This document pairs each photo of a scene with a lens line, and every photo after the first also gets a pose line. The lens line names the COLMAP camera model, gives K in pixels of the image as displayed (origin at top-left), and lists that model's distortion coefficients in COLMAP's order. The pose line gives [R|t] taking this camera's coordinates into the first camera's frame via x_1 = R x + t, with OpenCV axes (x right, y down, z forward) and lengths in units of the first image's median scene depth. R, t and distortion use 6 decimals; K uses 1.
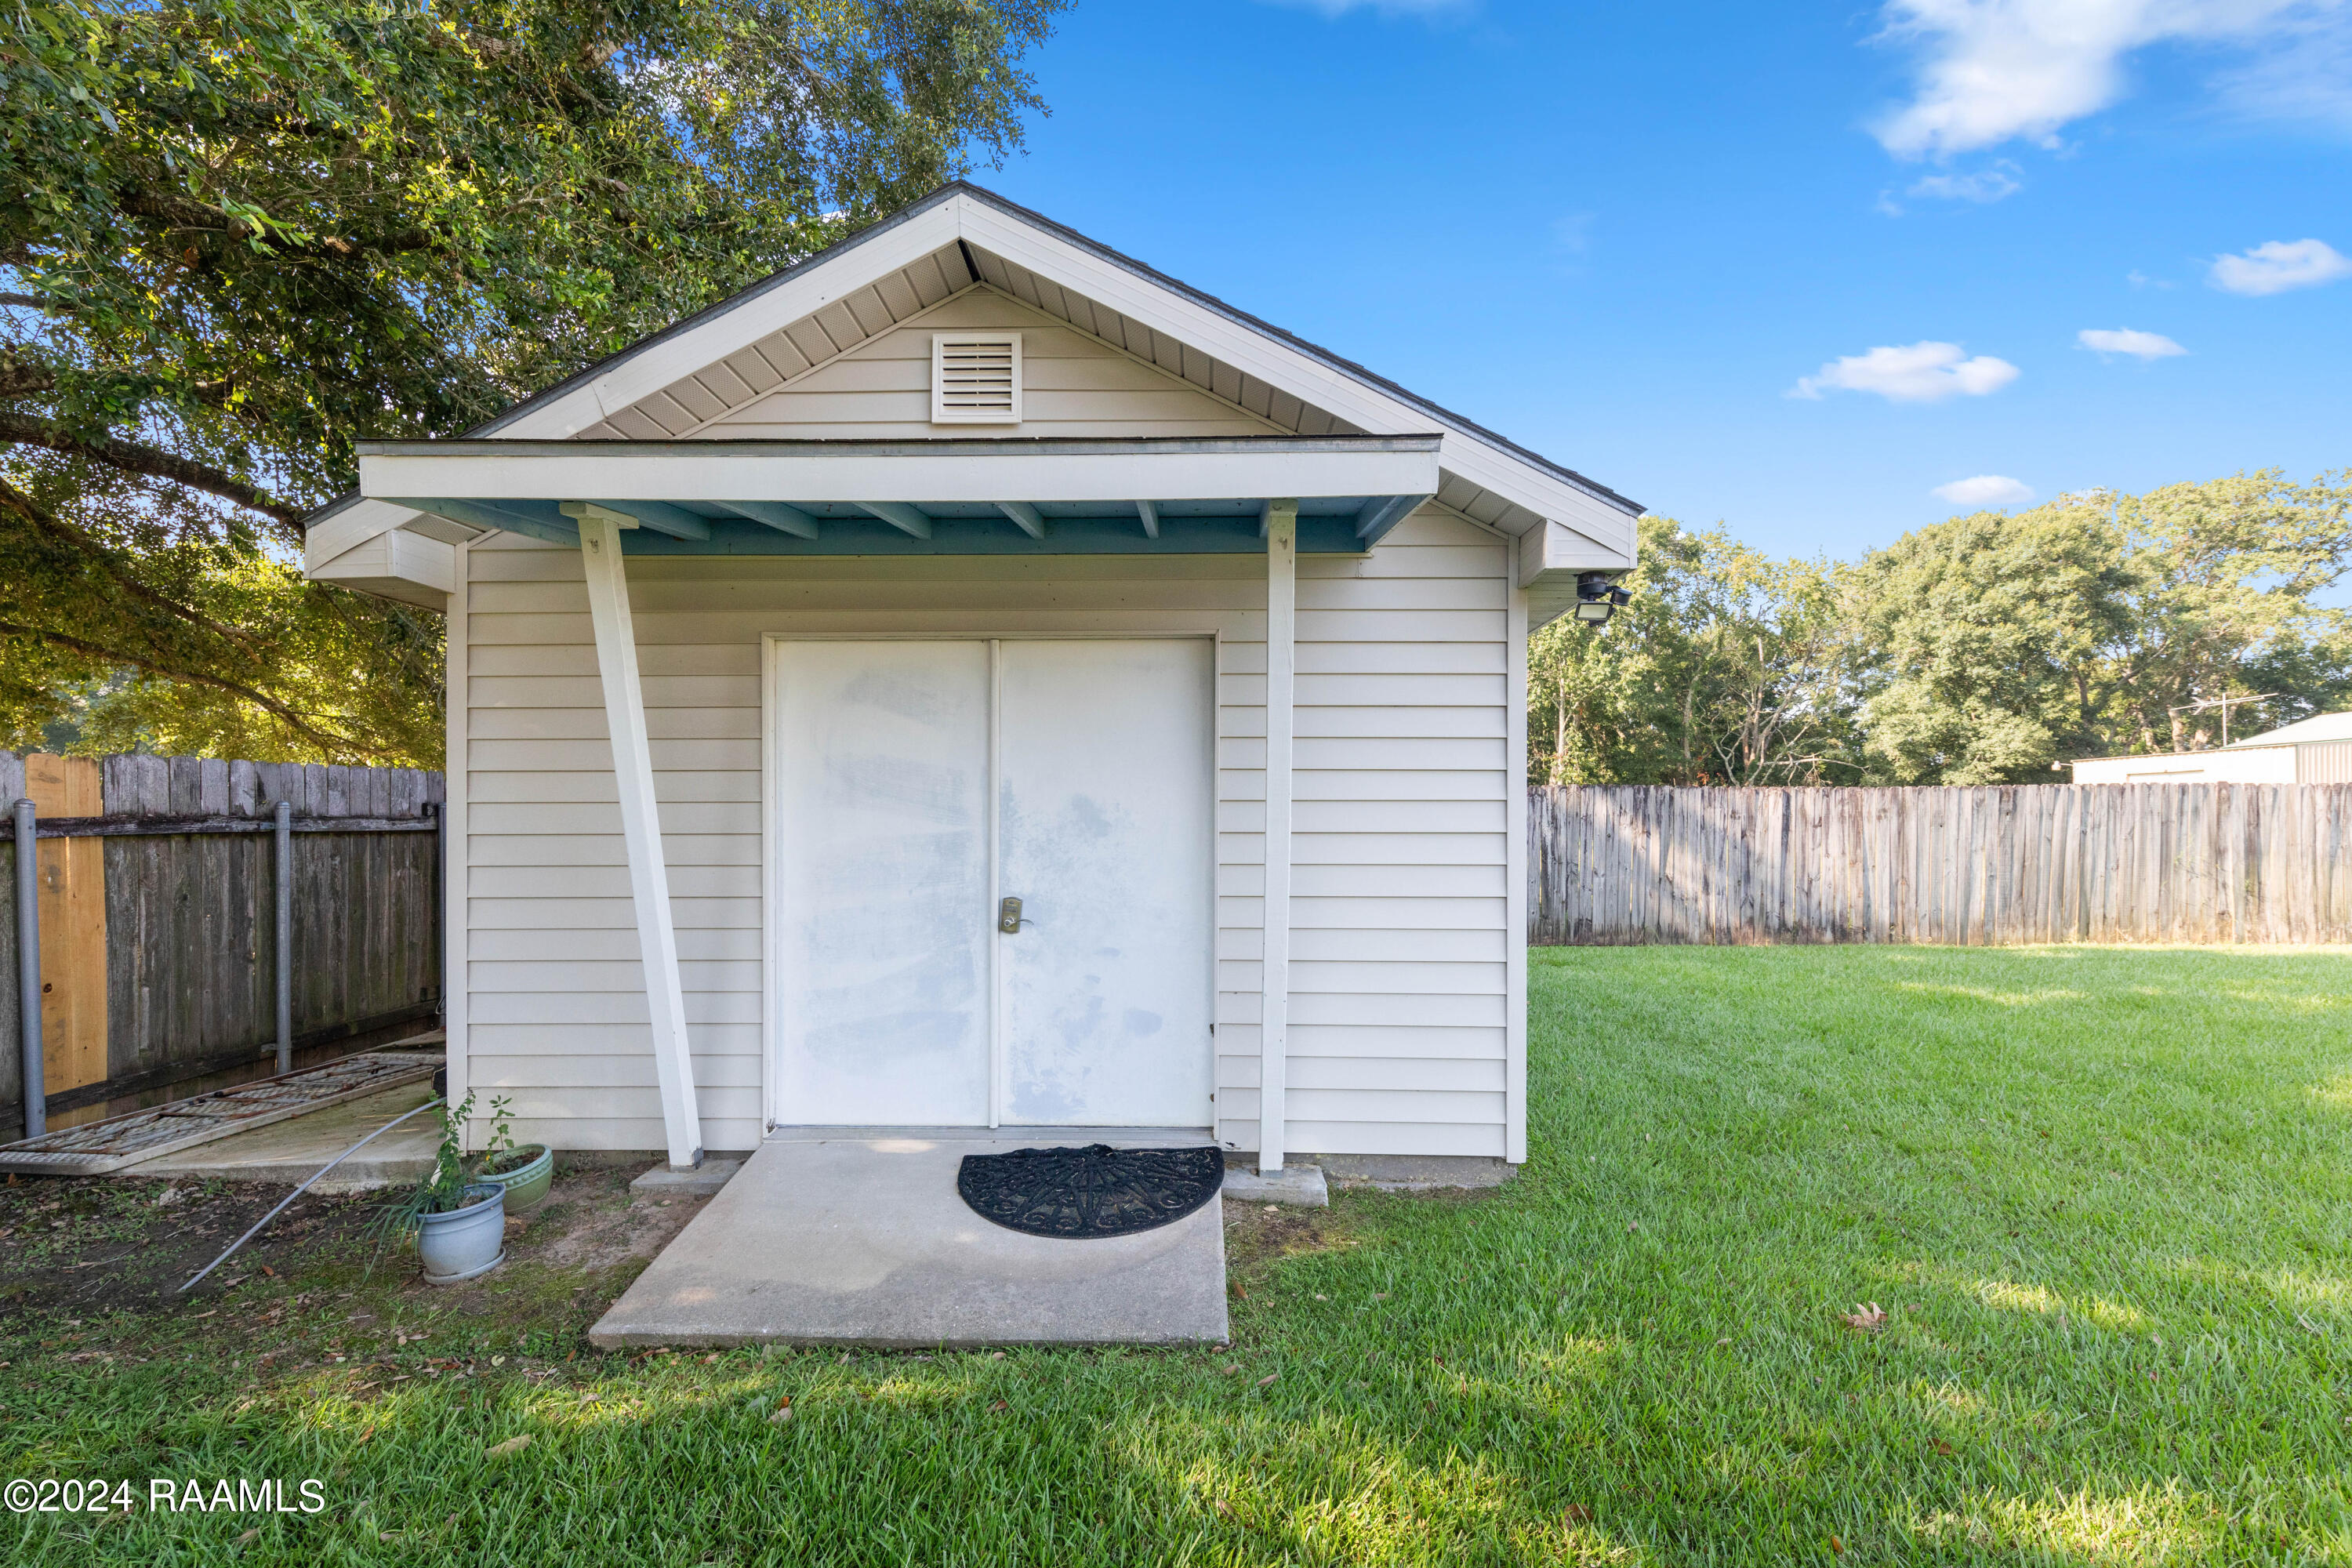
lens RADIAL K [[1022.9, 0, 1187.4], [0, 1022.9, 838.6], [0, 0, 1]] dist [0.005944, -0.000265]
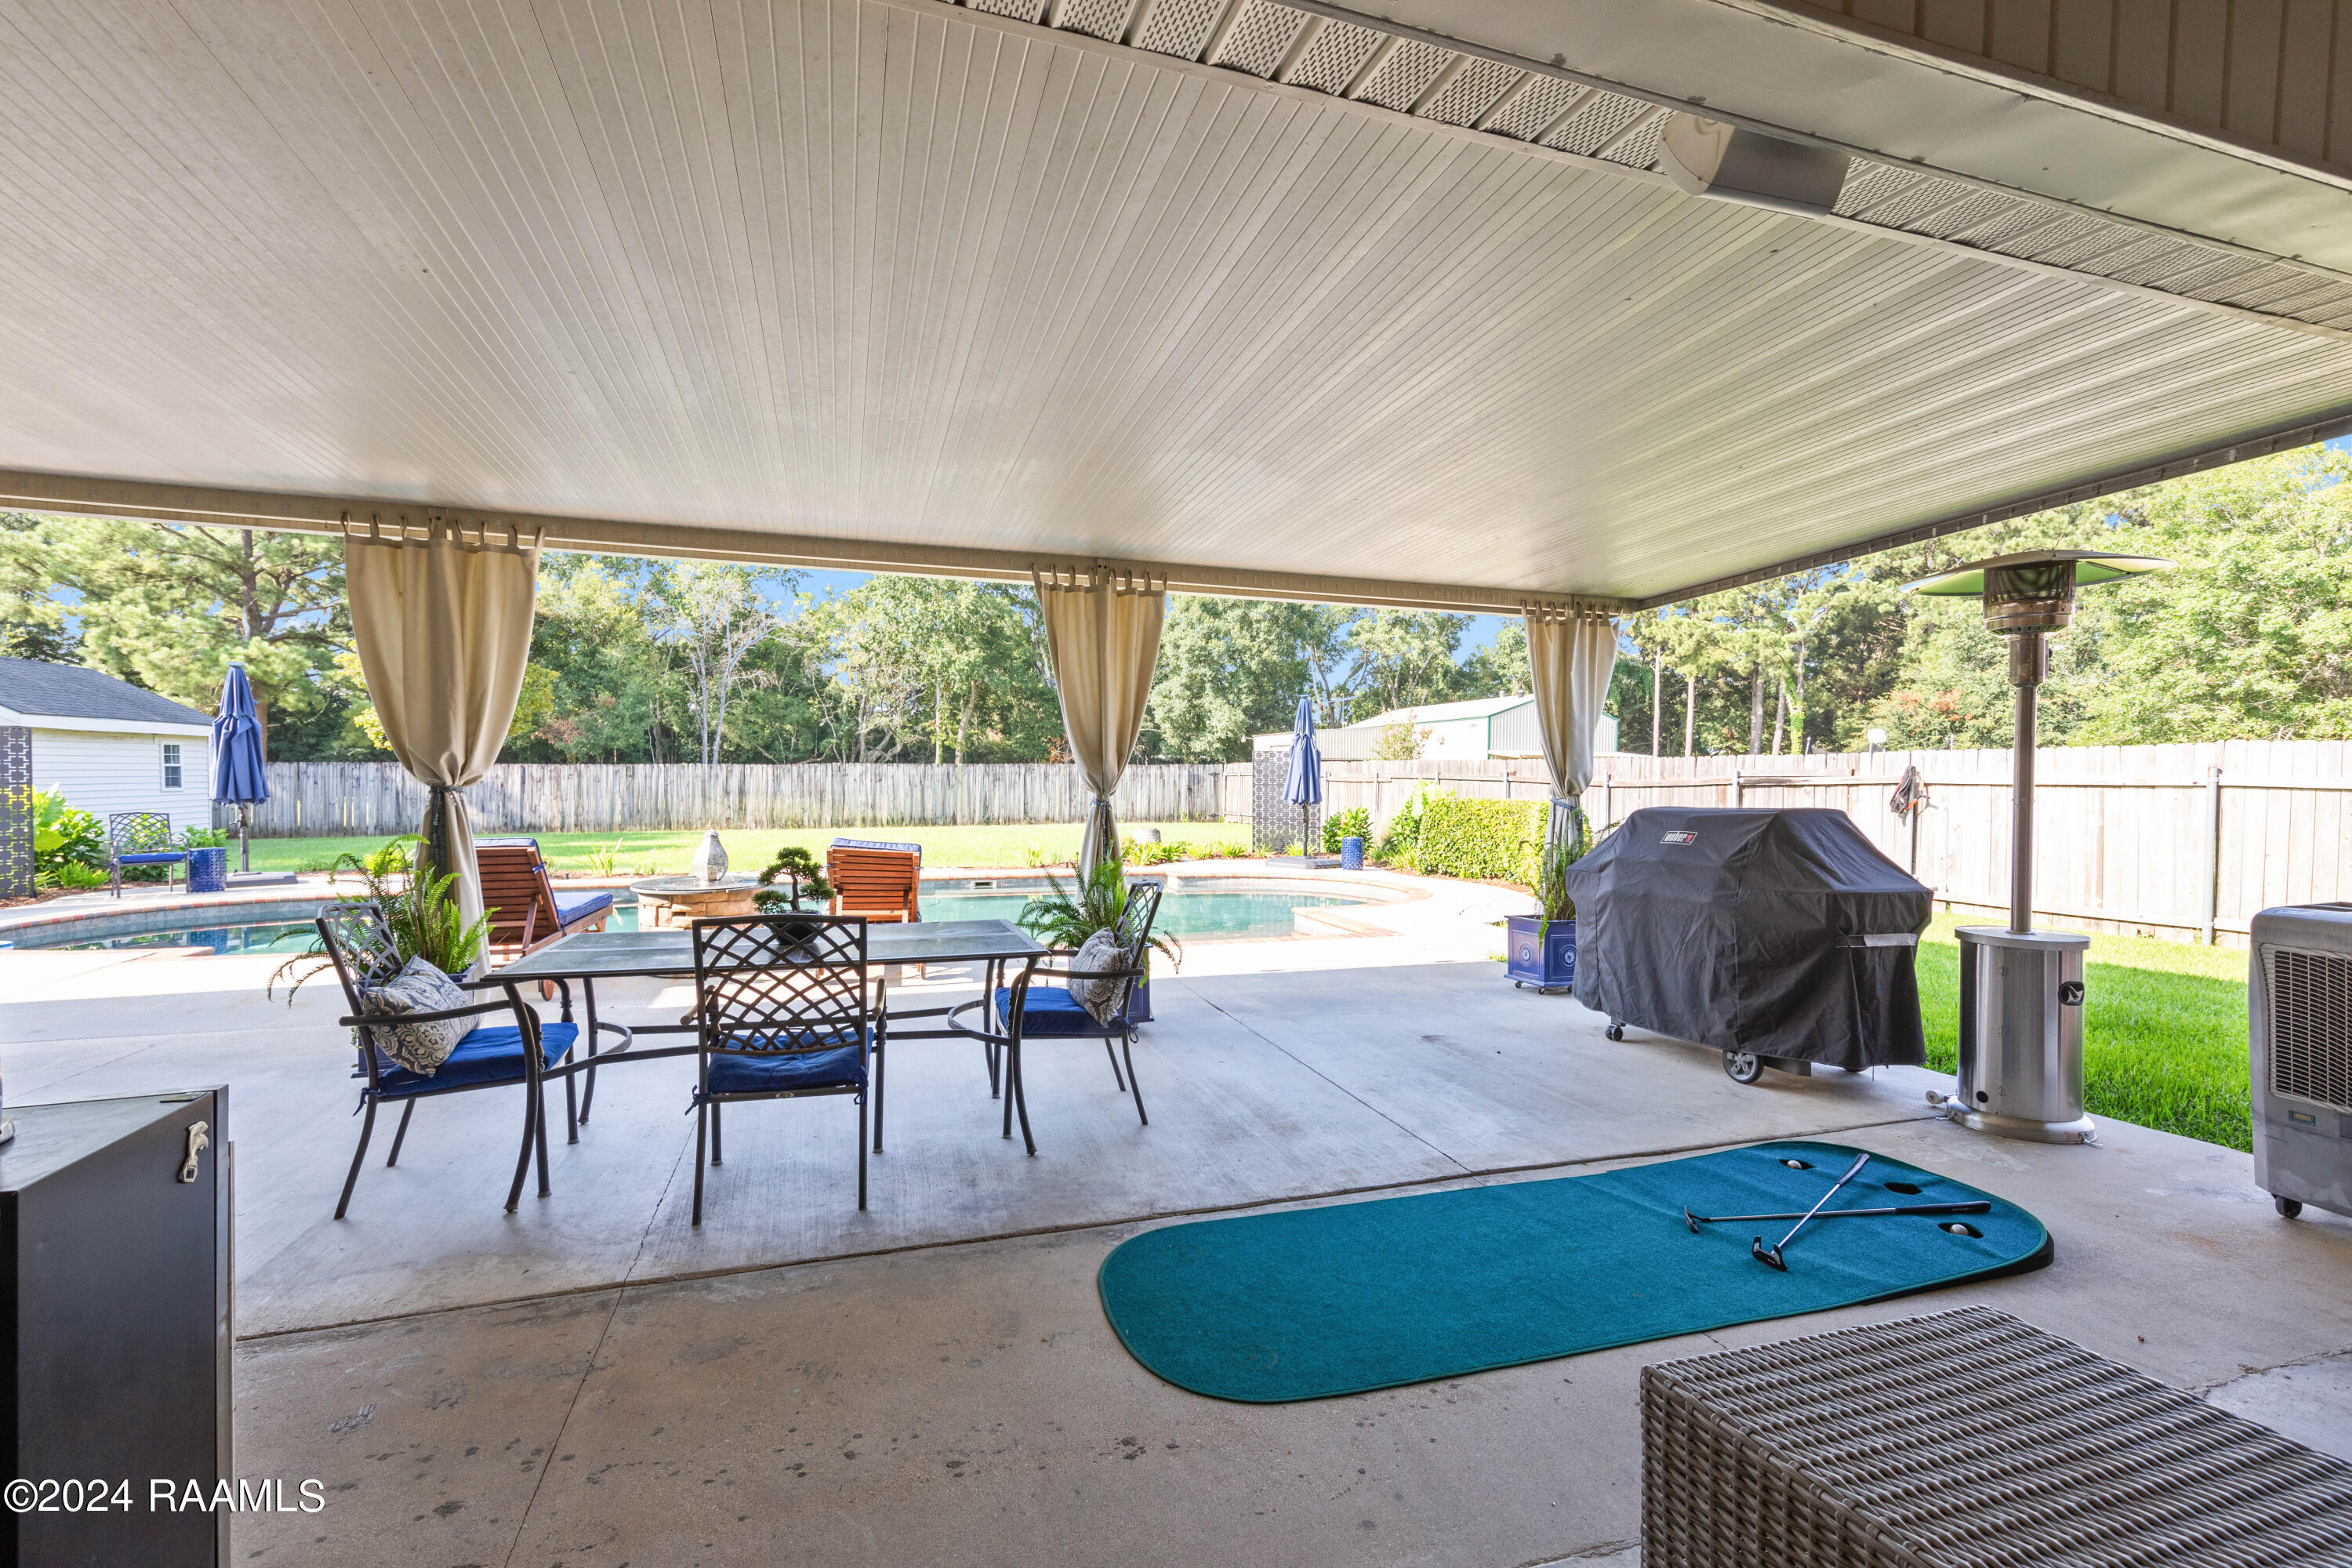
lens RADIAL K [[1022.9, 0, 1182.4], [0, 1022.9, 785.9], [0, 0, 1]] dist [0.005944, -0.000265]
pose [[0.938629, 0.000868, 0.344928, 1.156920], [-0.000110, 0.999998, -0.002216, 0.001907], [-0.344929, 0.002042, 0.938626, -1.581599]]
